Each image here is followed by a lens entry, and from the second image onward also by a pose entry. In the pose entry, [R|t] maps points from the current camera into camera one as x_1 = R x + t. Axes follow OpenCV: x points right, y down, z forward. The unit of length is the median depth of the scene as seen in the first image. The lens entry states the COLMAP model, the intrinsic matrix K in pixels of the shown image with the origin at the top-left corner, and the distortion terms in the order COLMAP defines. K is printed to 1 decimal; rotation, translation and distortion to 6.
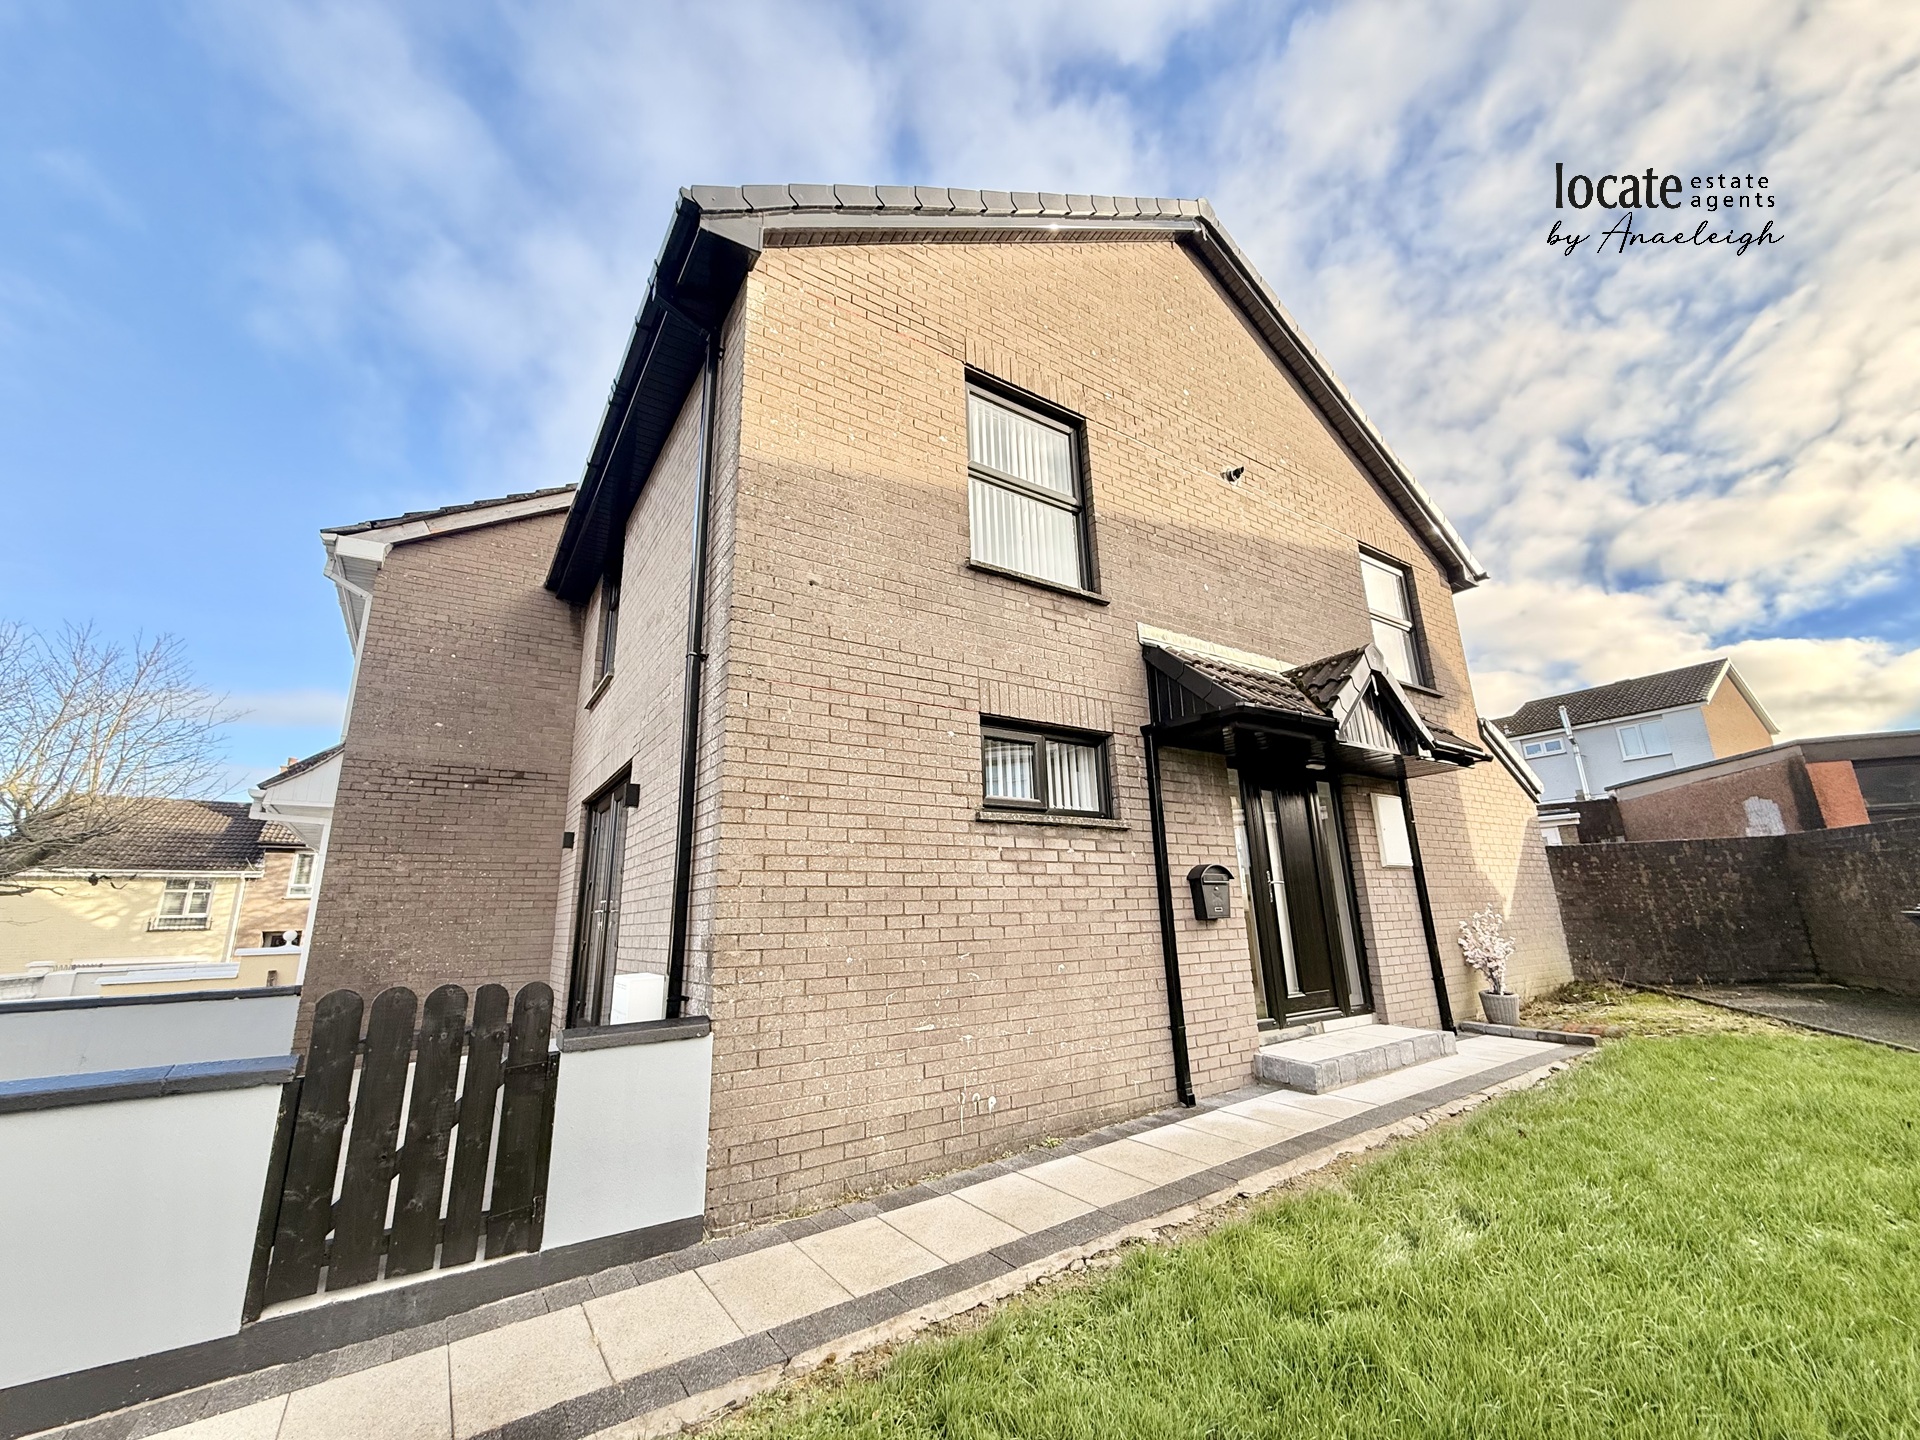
lens RADIAL K [[759.1, 0, 951.9], [0, 759.1, 720.8], [0, 0, 1]] dist [-0.002036, 0.000269]
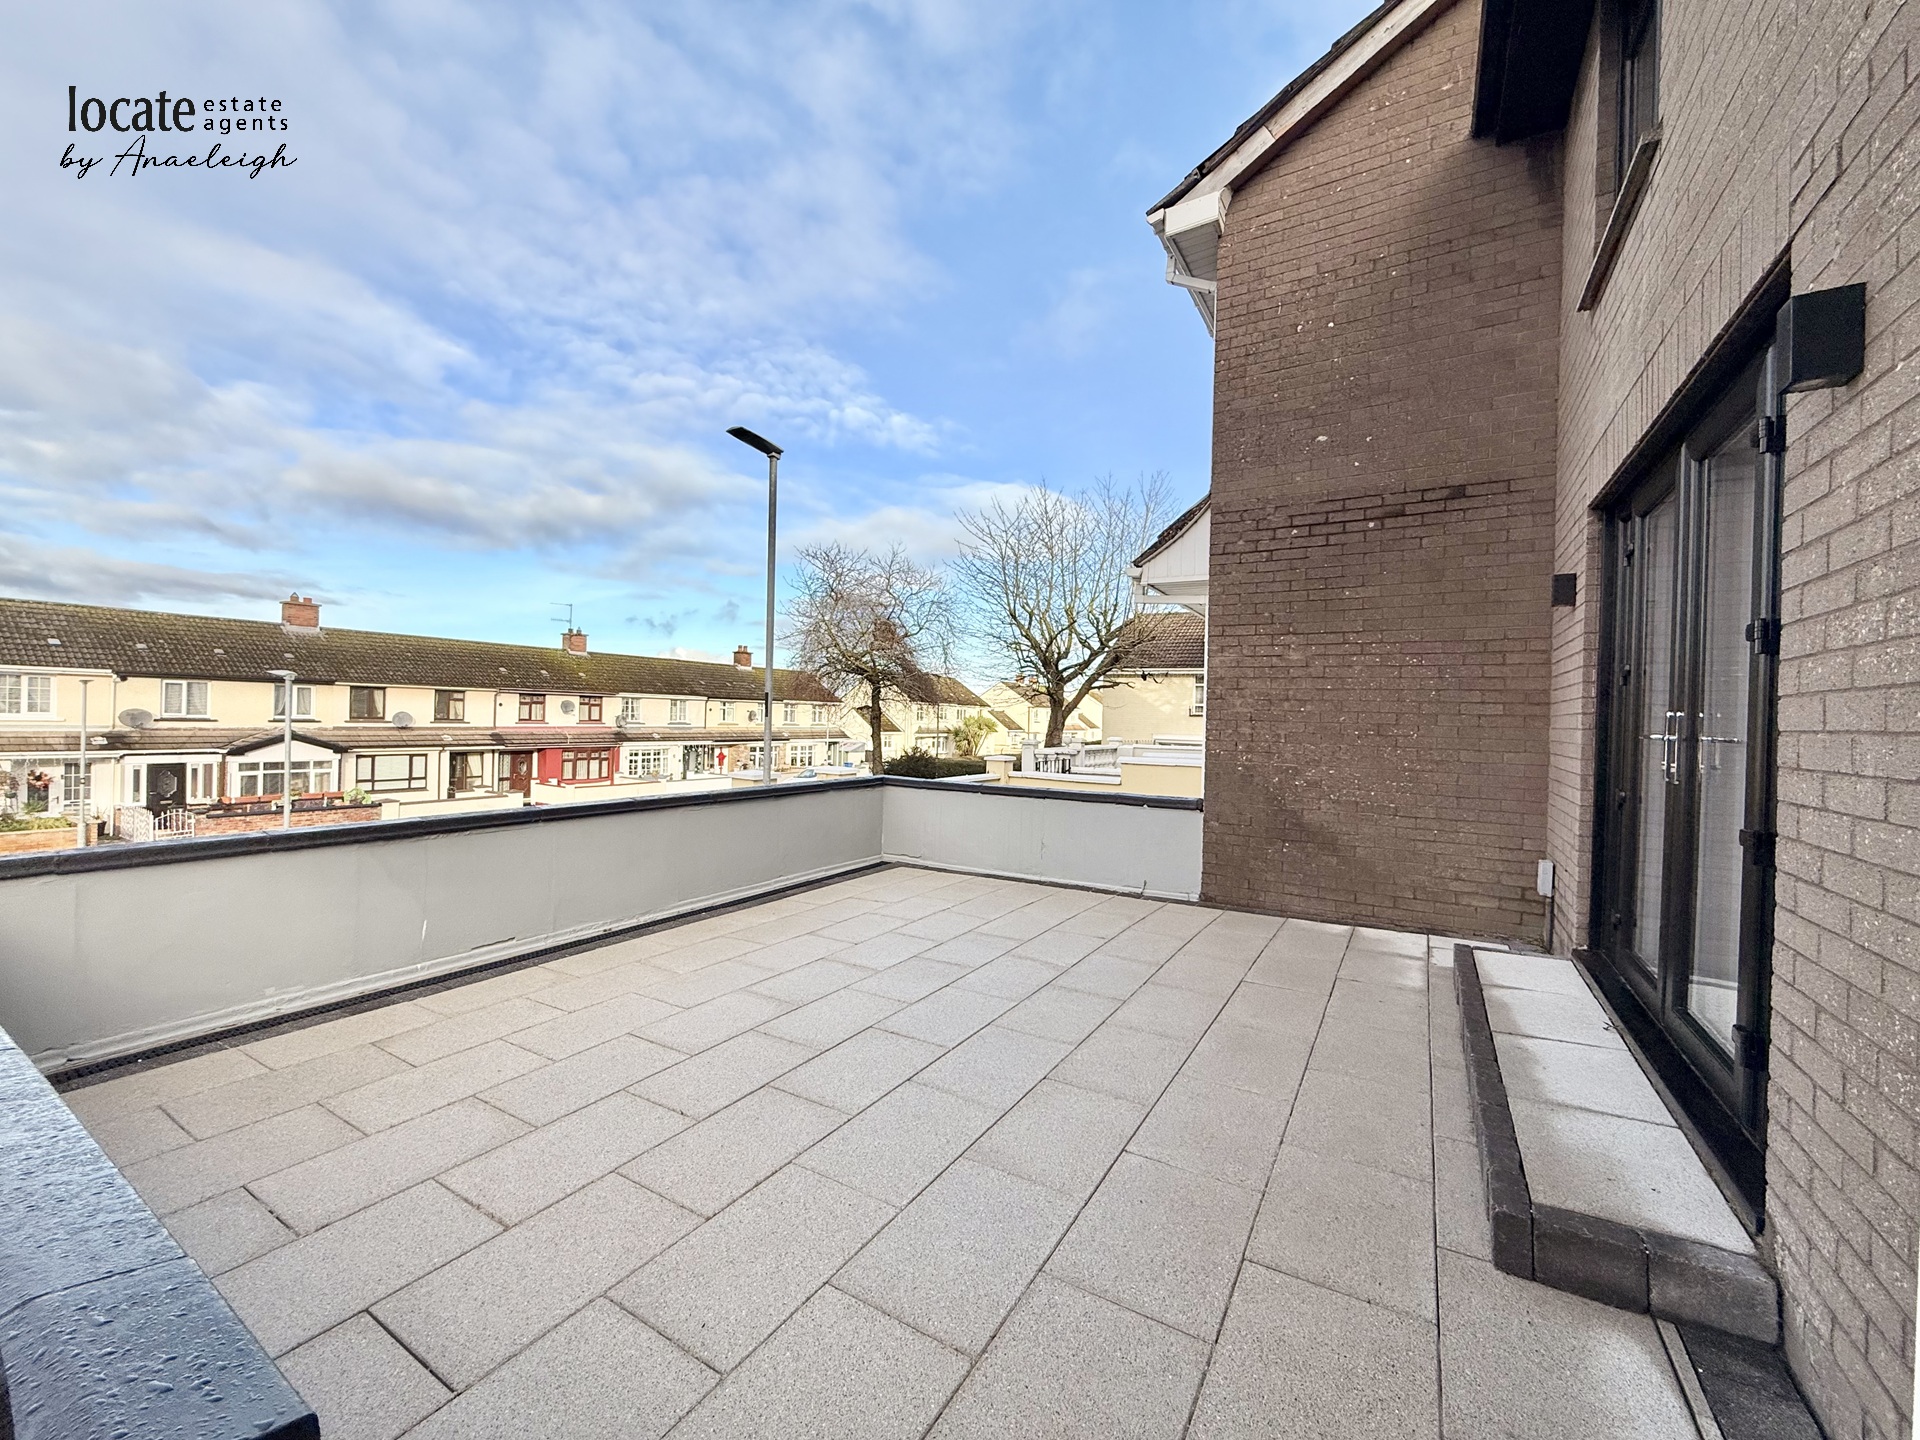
lens RADIAL K [[759.1, 0, 958.9], [0, 759.1, 720.8], [0, 0, 1]] dist [-0.002036, 0.000269]
pose [[0.421561, 0.043922, -0.905736, -0.203170], [0.197597, 0.970375, 0.139025, 0.087925], [0.885009, -0.237578, 0.400393, 0.399280]]
